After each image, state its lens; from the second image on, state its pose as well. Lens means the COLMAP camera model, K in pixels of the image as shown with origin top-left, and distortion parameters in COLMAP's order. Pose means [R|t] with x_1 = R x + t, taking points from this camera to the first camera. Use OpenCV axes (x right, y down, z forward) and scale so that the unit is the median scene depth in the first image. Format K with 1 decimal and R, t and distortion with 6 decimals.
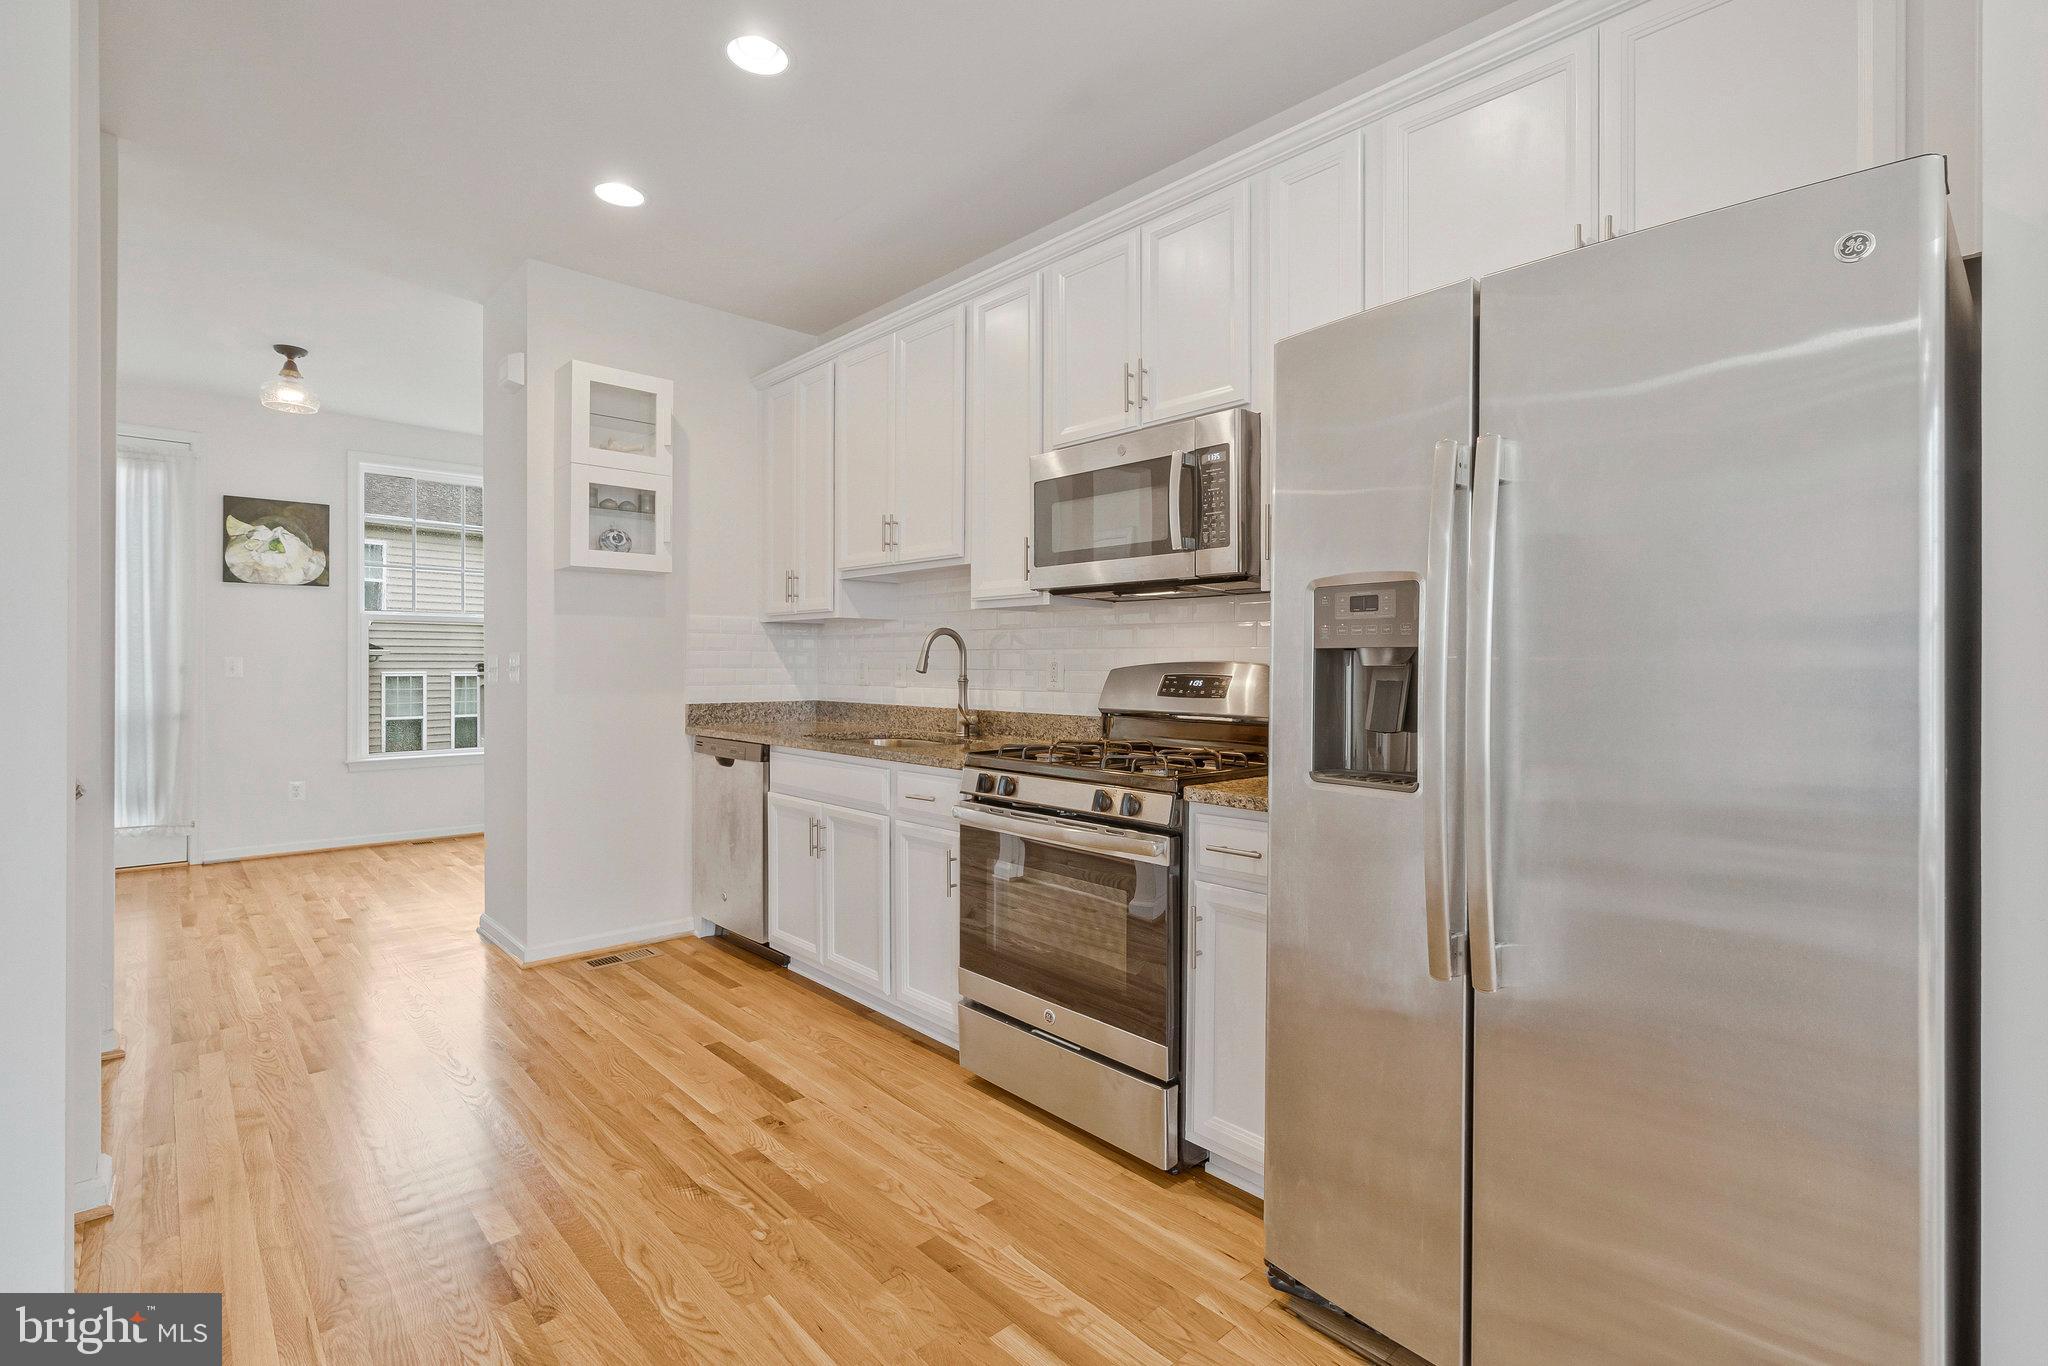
lens RADIAL K [[948.7, 0, 1025.6], [0, 948.7, 671.8], [0, 0, 1]] dist [-0.001628, 0.000216]
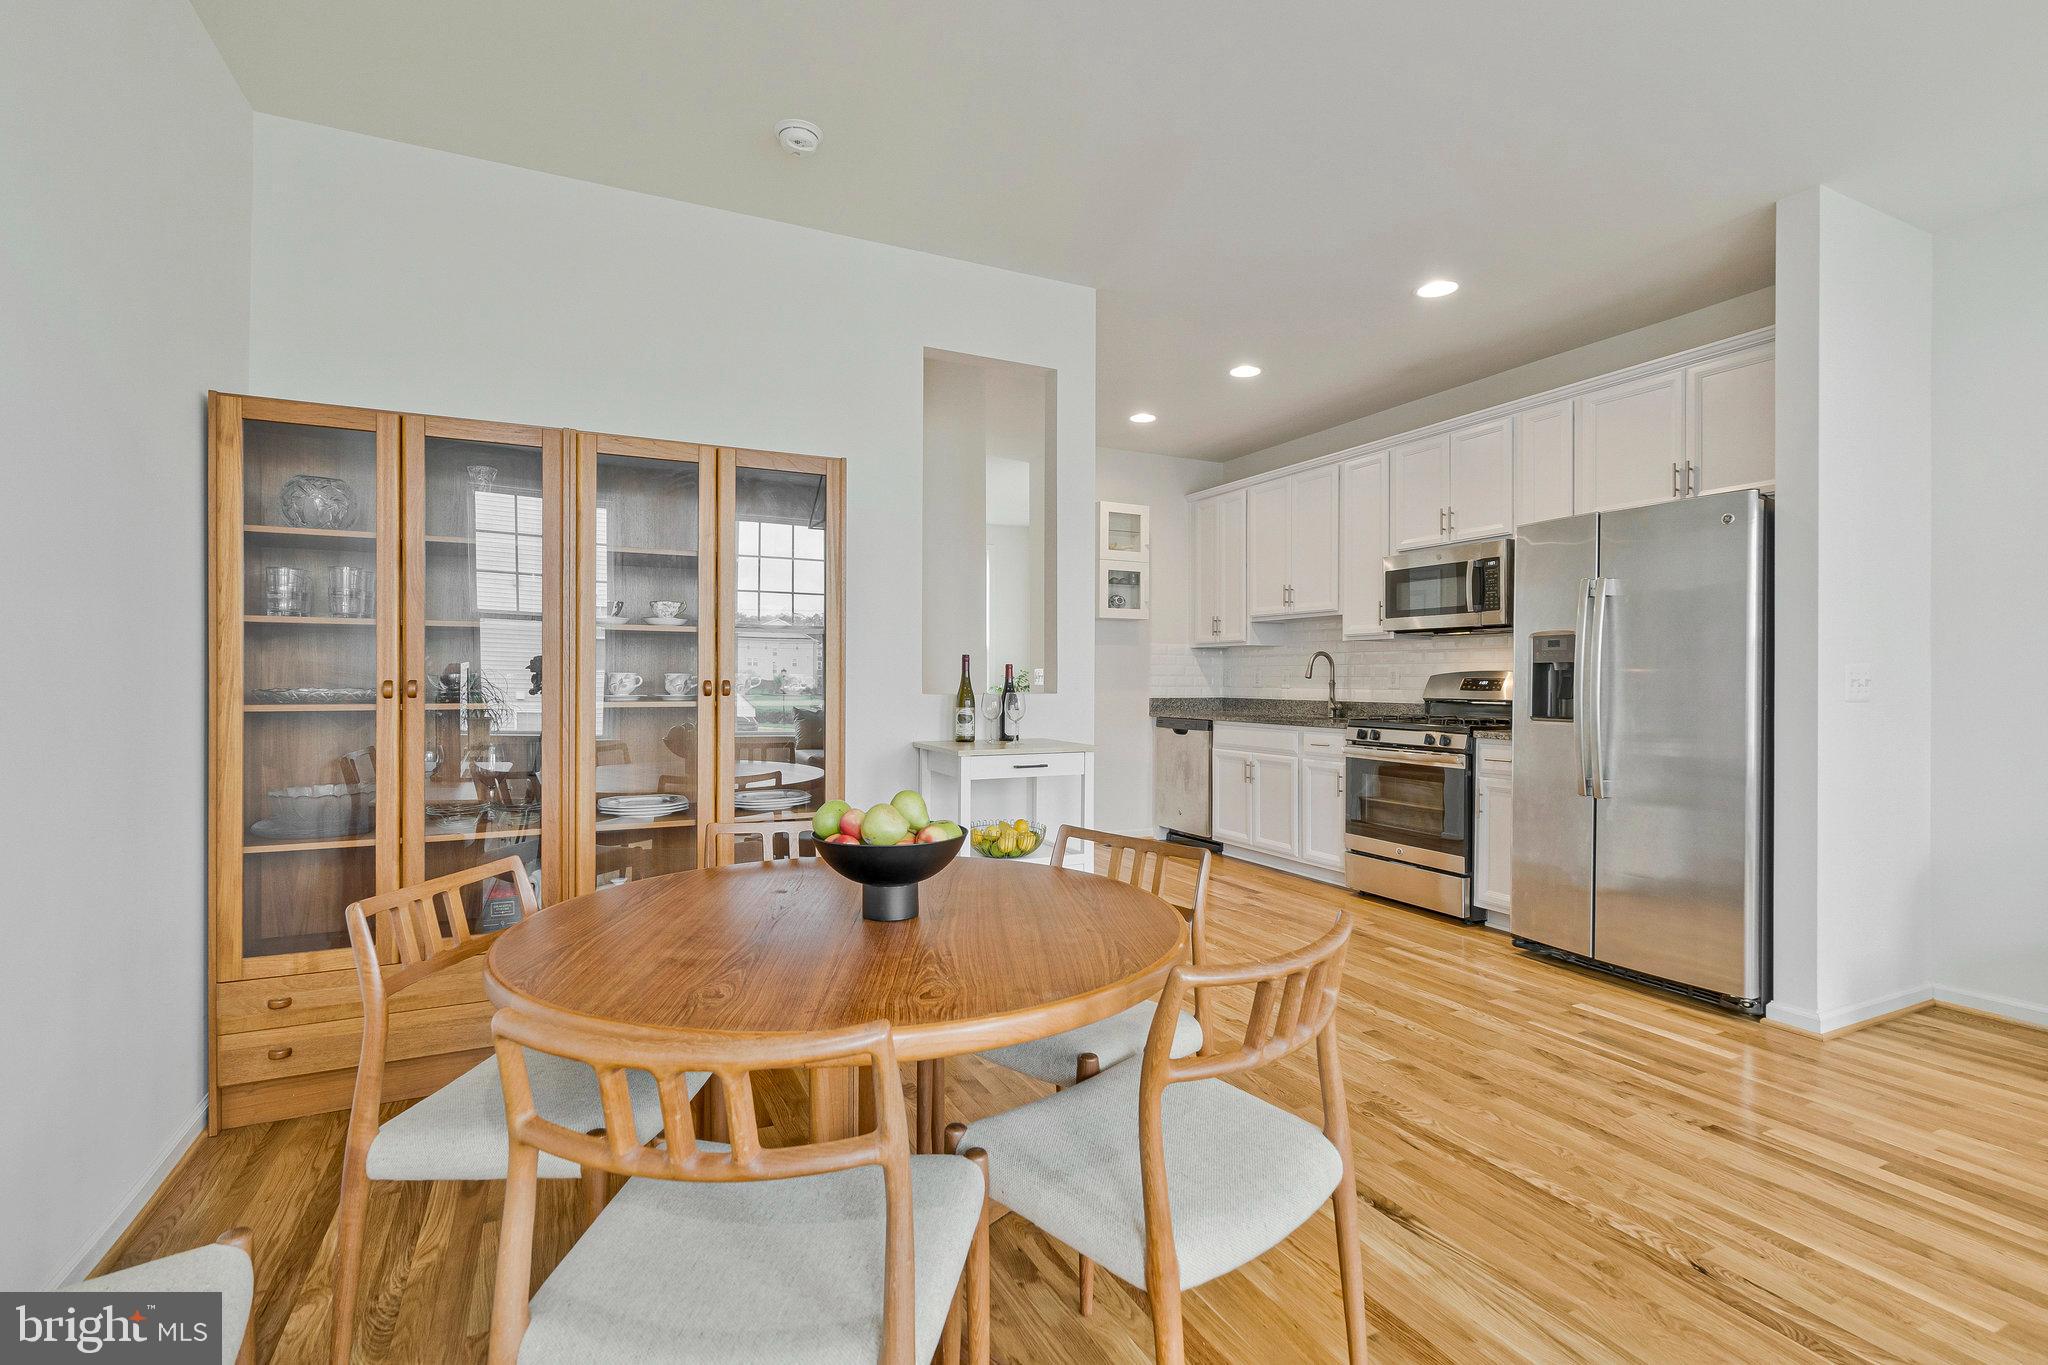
lens RADIAL K [[947.7, 0, 1032.9], [0, 947.7, 679.4], [0, 0, 1]] dist [-0.008133, 0.000734]
pose [[0.958774, 0.001176, -0.284169, -0.122480], [-0.003730, 0.999957, -0.008448, 0.023342], [0.284147, 0.009160, 0.958737, -0.915066]]
